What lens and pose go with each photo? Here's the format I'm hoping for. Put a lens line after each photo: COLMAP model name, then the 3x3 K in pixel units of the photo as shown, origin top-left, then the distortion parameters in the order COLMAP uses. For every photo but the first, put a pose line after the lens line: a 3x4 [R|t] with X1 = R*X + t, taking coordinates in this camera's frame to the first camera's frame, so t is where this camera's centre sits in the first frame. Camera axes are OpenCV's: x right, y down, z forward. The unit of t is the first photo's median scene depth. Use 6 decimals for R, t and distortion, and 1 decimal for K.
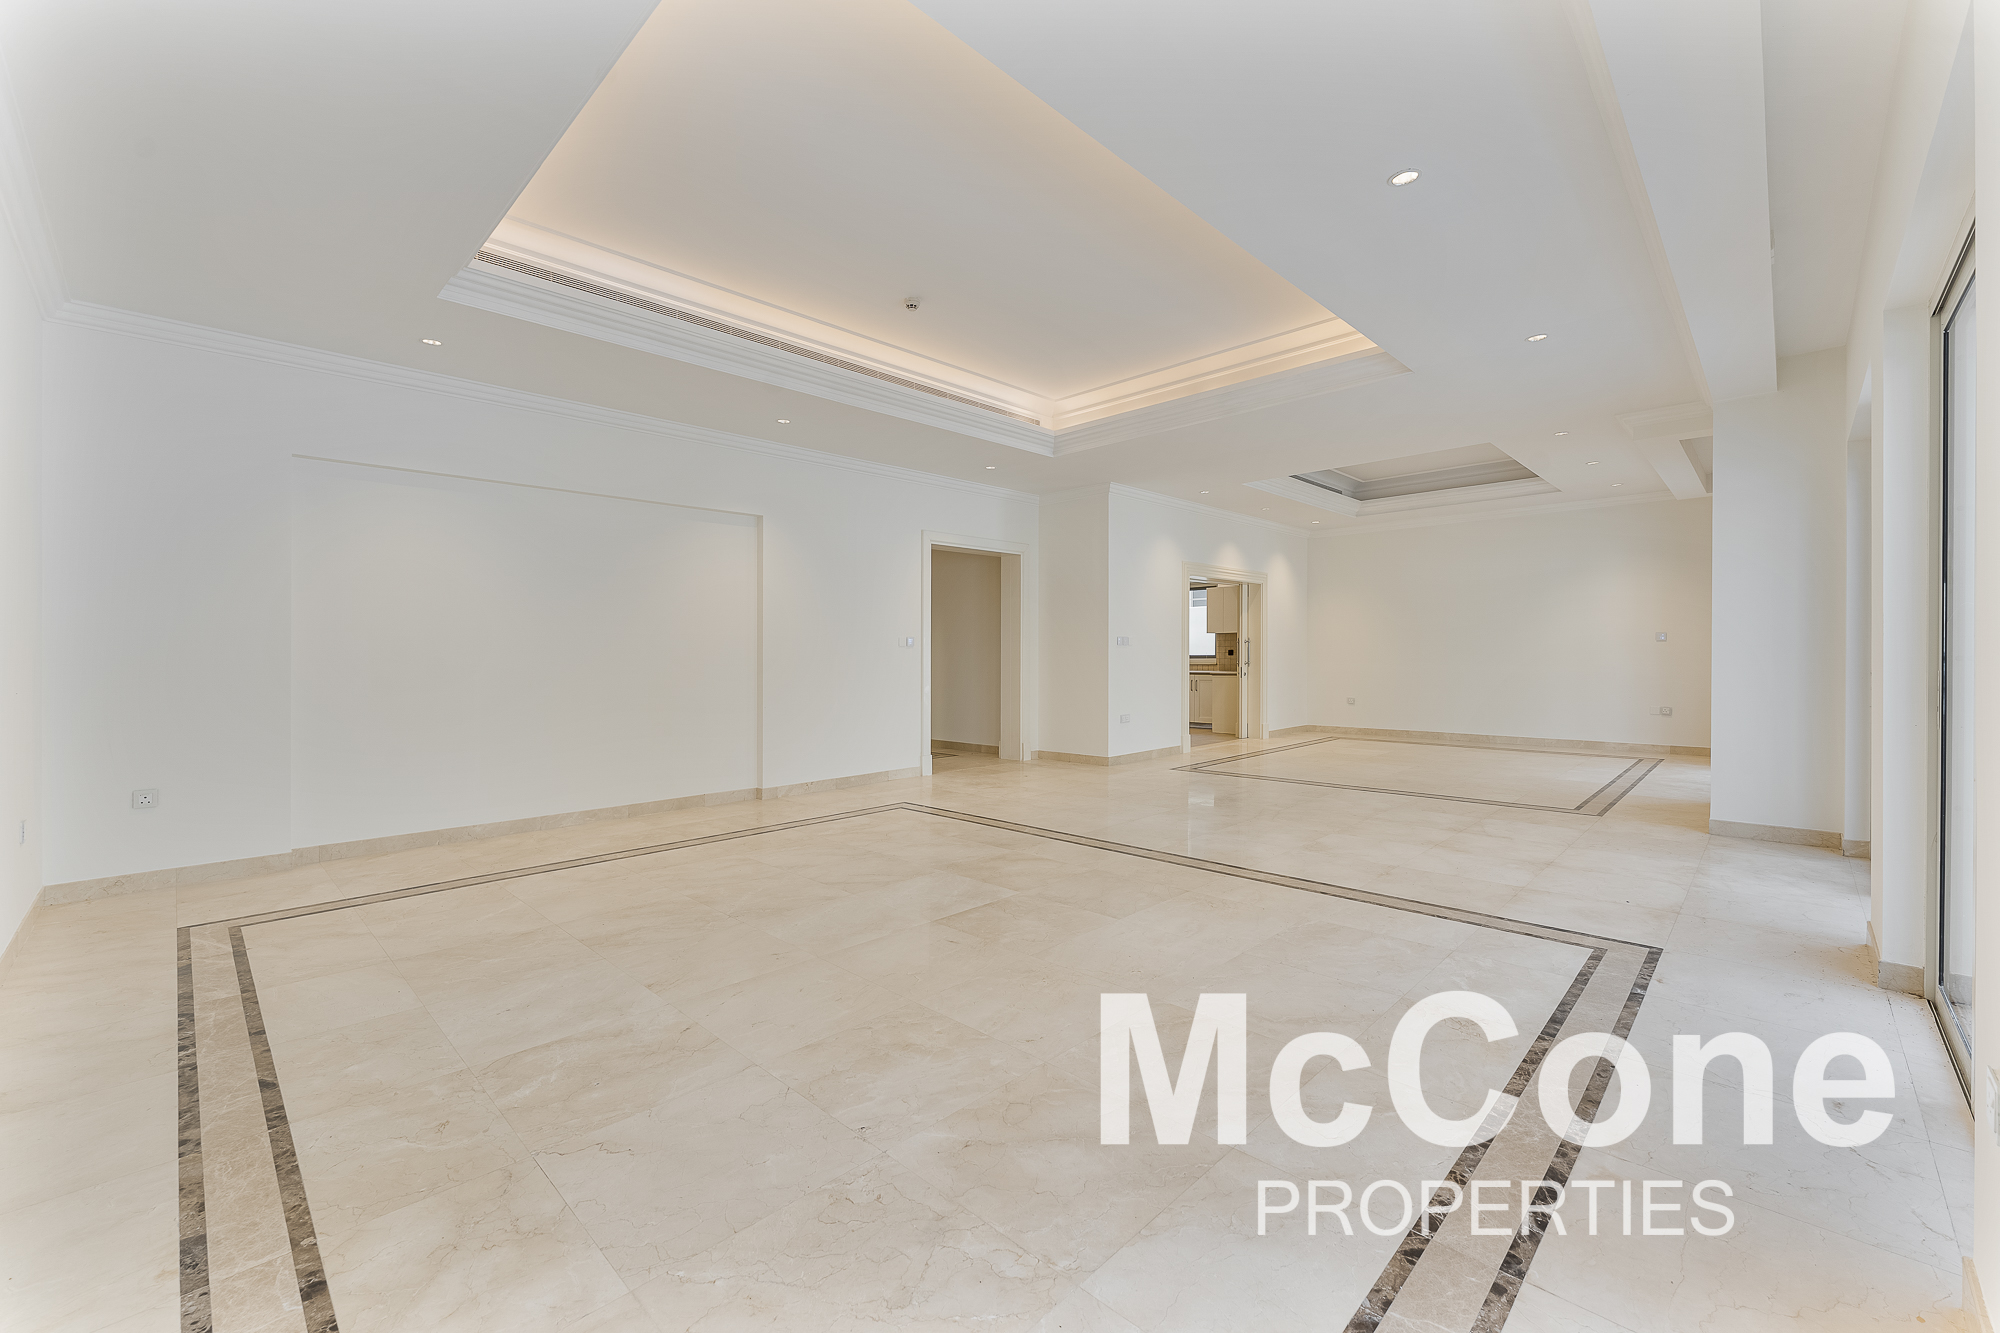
lens RADIAL K [[817.5, 0, 1010.7], [0, 817.5, 657.1], [0, 0, 1]] dist [0.000719, 0.000003]
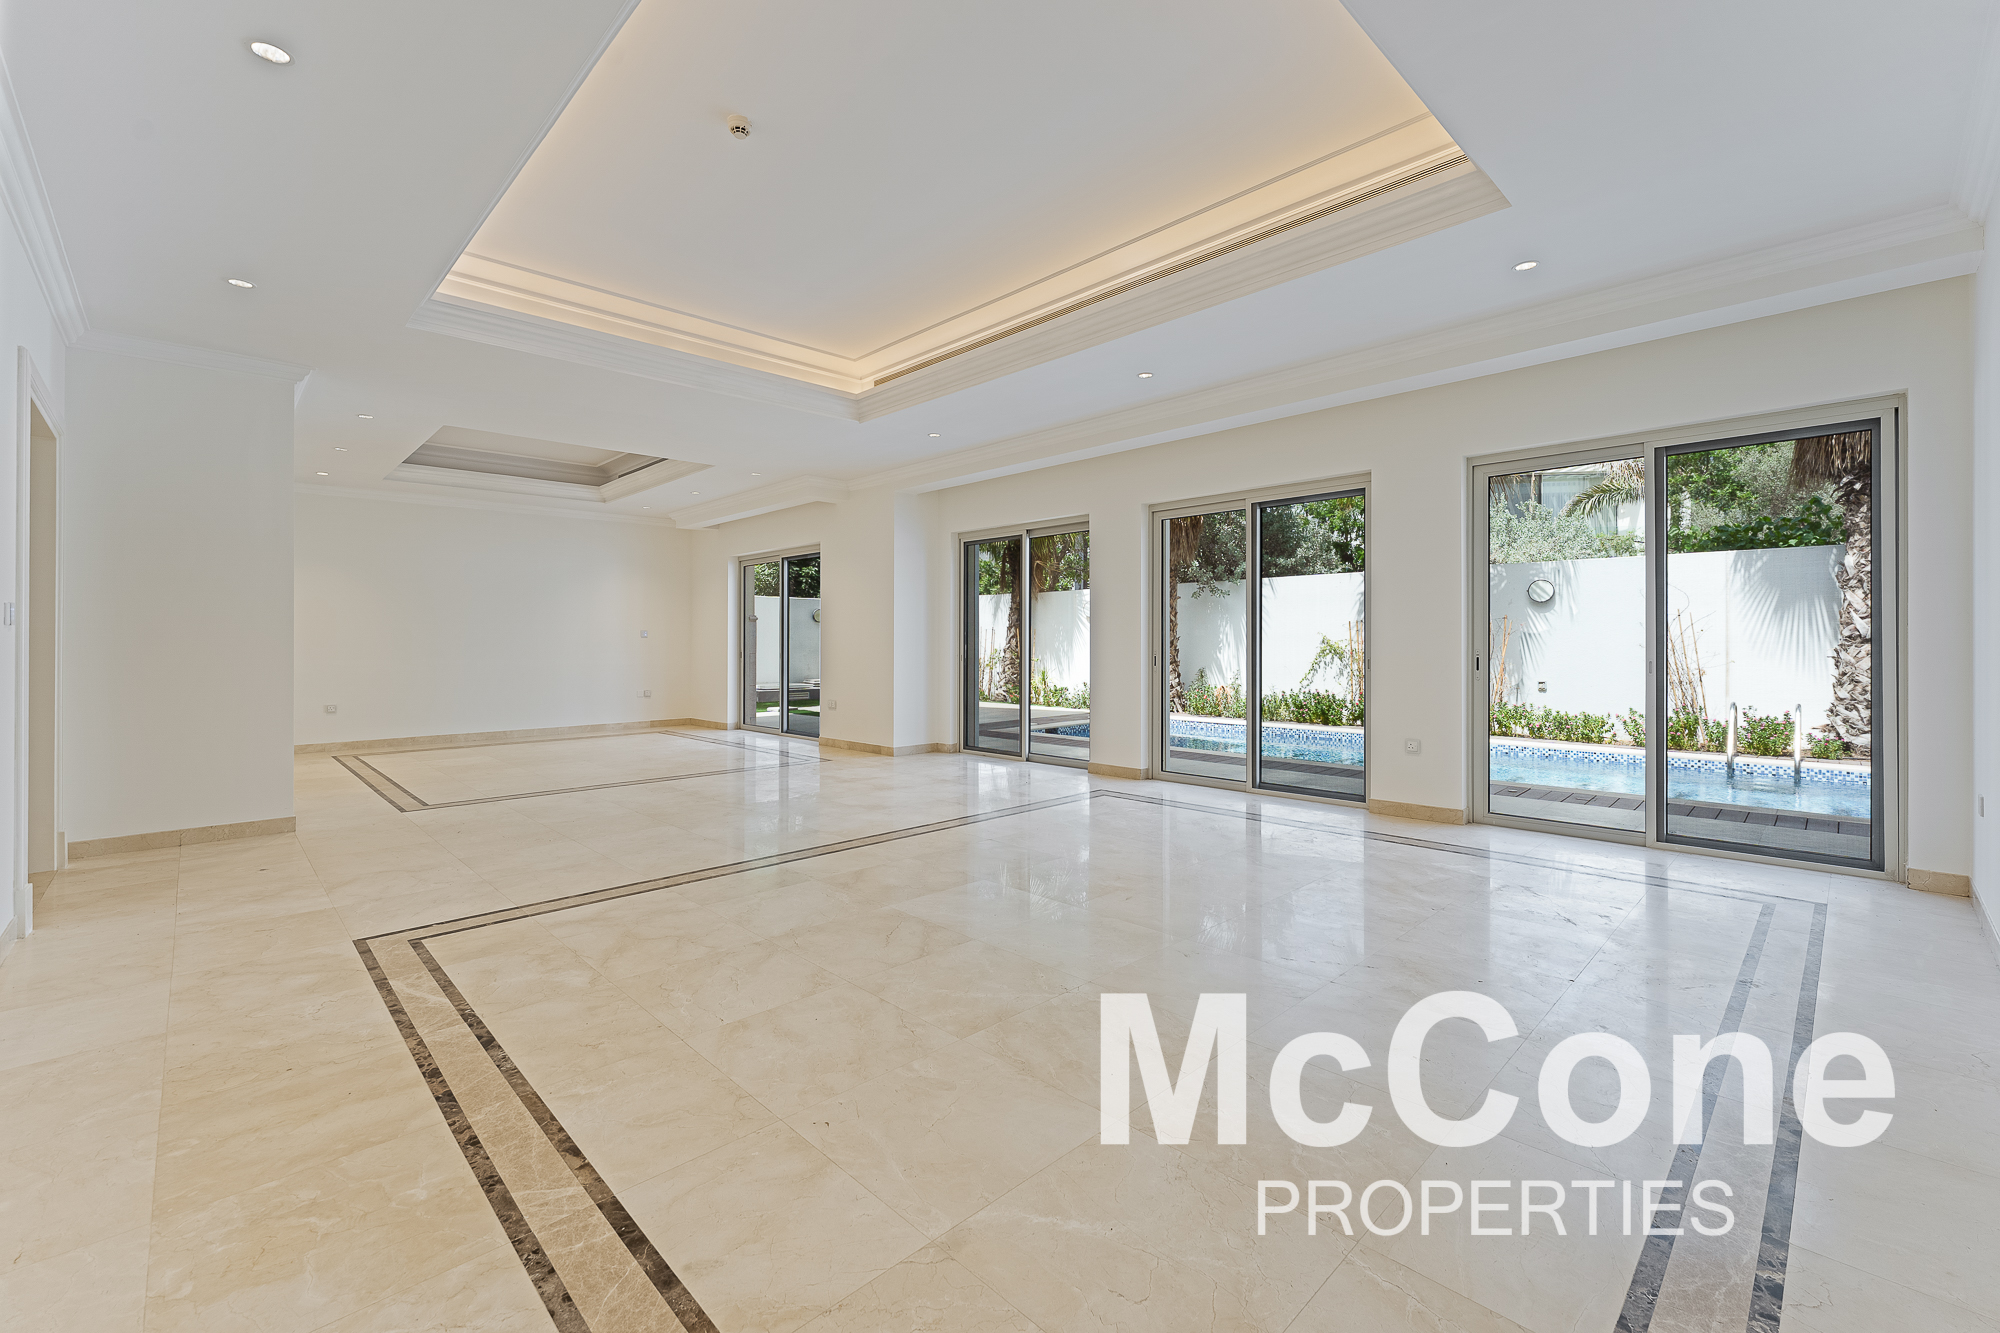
lens RADIAL K [[817.5, 0, 1010.9], [0, 817.5, 653.3], [0, 0, 1]] dist [0.000719, 0.000003]
pose [[0.027486, -0.005031, 0.999610, -1.011836], [0.007472, 0.999960, 0.004828, 0.006076], [-0.999594, 0.007337, 0.027522, 0.959732]]
